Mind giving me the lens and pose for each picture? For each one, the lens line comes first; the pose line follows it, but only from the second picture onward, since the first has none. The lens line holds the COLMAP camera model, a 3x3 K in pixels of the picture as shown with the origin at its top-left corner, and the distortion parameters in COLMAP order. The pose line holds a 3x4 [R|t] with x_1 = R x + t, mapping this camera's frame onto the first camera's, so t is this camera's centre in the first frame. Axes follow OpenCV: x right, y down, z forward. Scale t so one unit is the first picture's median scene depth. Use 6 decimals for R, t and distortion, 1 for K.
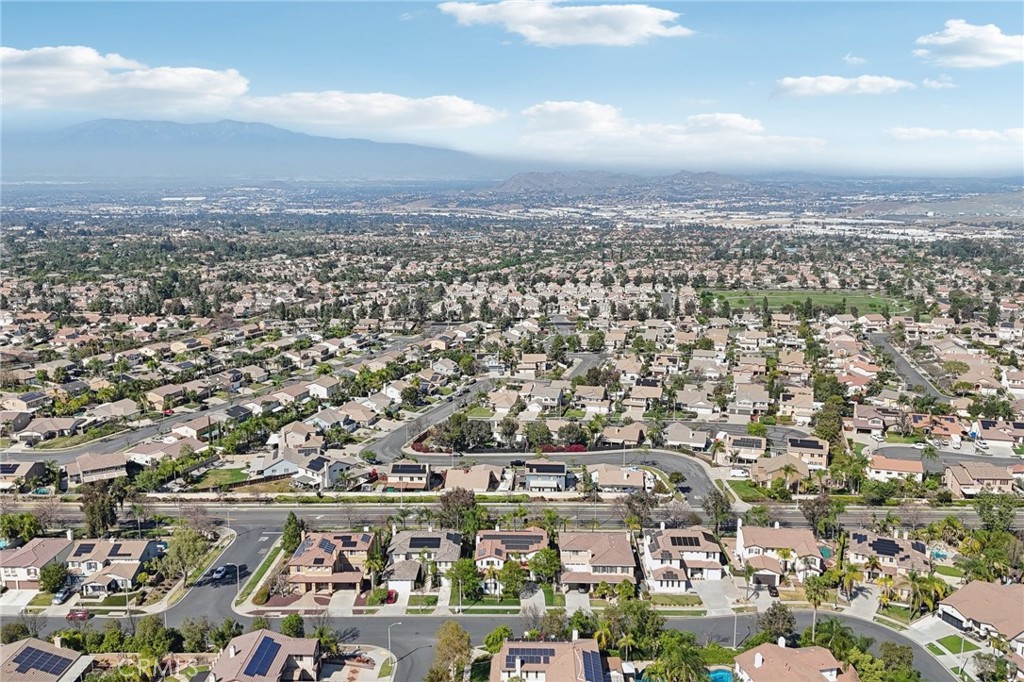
lens RADIAL K [[889.5, 0, 511.5], [0, 889.5, 326.4], [0, 0, 1]] dist [0.117728, -0.202511]
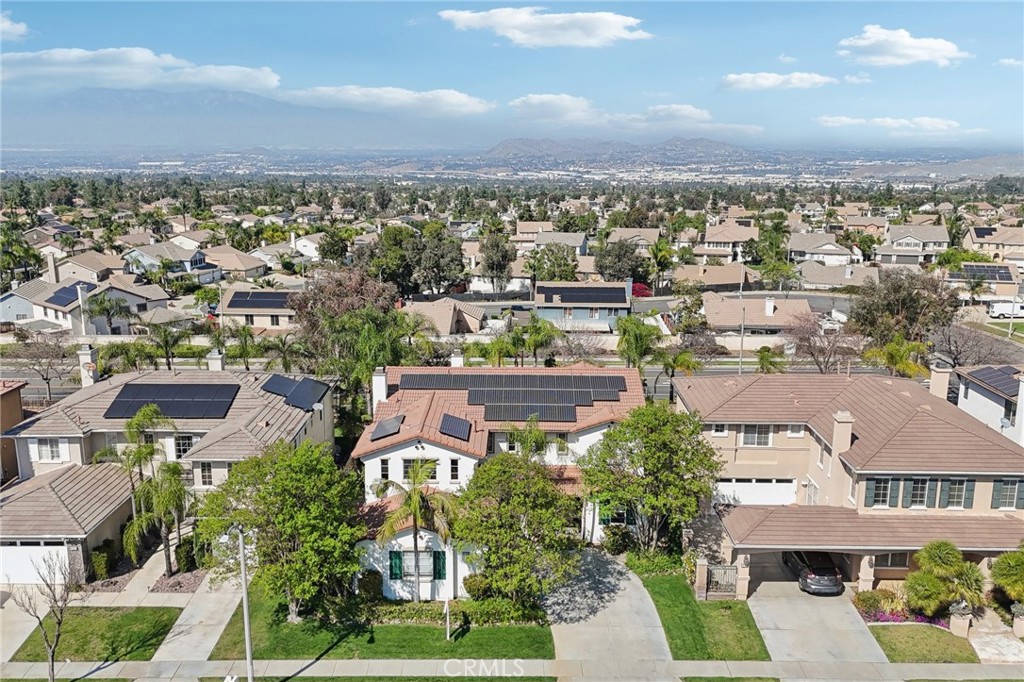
lens RADIAL K [[889.6, 0, 512.0], [0, 889.6, 341.0], [0, 0, 1]] dist [0.101893, -0.139888]
pose [[0.999910, -0.000475, 0.013442, -0.001704], [-0.000138, 0.998960, 0.045587, 0.162460], [-0.013450, -0.045585, 0.998870, 0.566385]]
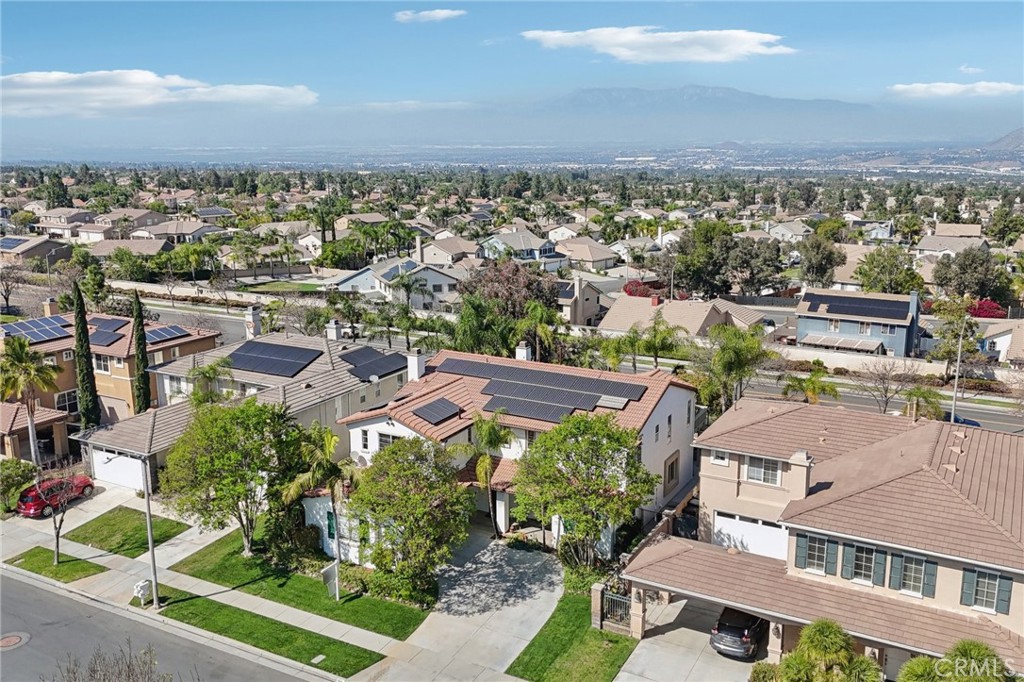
lens RADIAL K [[905.9, 0, 512.0], [0, 905.9, 341.0], [0, 0, 1]] dist [0.110251, -0.156083]
pose [[0.884248, 0.099737, -0.456243, 0.089173], [-0.077615, 0.994728, 0.067026, 0.159556], [0.460522, -0.023856, 0.887328, 0.584860]]
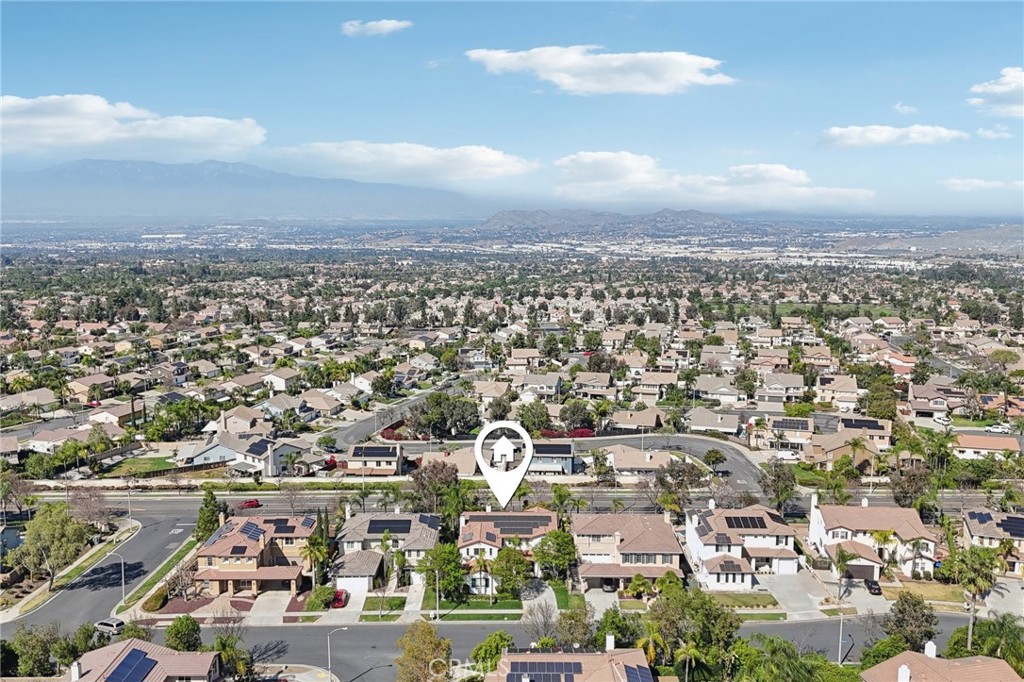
lens RADIAL K [[889.6, 0, 512.0], [0, 889.6, 341.0], [0, 0, 1]] dist [0.101893, -0.139888]
pose [[0.999818, -0.002366, 0.018952, -0.007970], [0.002898, 0.999601, -0.028094, 0.085344], [-0.018878, 0.028144, 0.999426, 0.205194]]
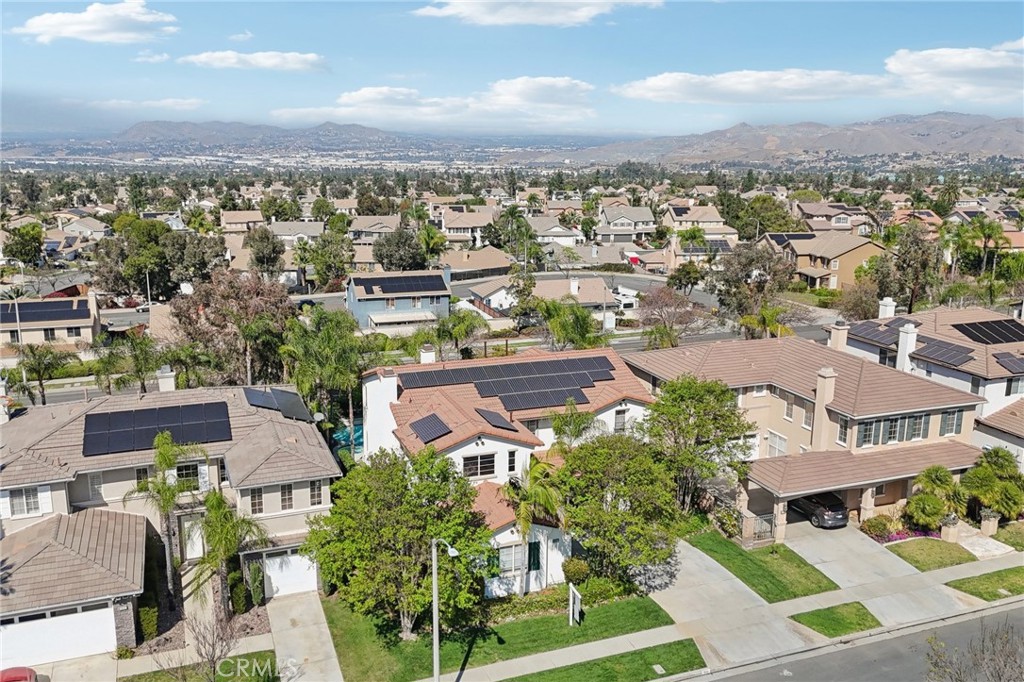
lens RADIAL K [[898.3, 0, 513.4], [0, 898.3, 336.6], [0, 0, 1]] dist [0.113653, -0.180392]
pose [[0.925749, -0.078409, 0.369921, -0.074025], [0.058491, 0.996184, 0.064776, 0.159824], [-0.373588, -0.038329, 0.926802, 0.577541]]
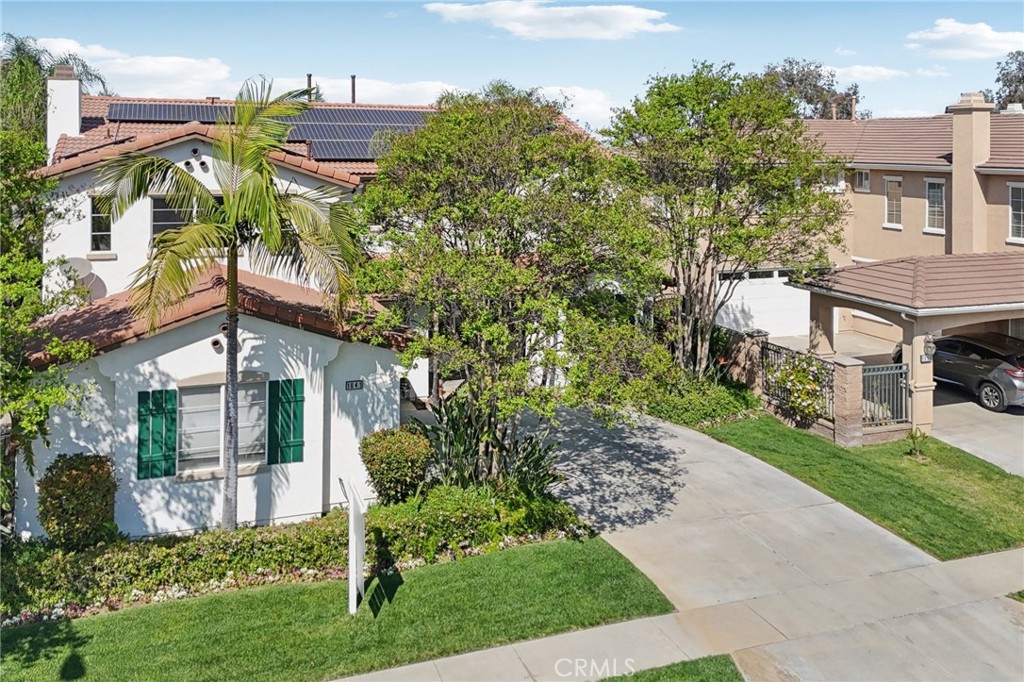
lens RADIAL K [[932.7, 0, 498.0], [0, 932.7, 185.4], [0, 0, 1]] dist [0.035497, -0.008437]
pose [[0.933906, -0.012988, 0.357283, -0.021566], [0.058595, 0.991387, -0.117122, 0.203159], [-0.352685, 0.130316, 0.926623, 0.662373]]
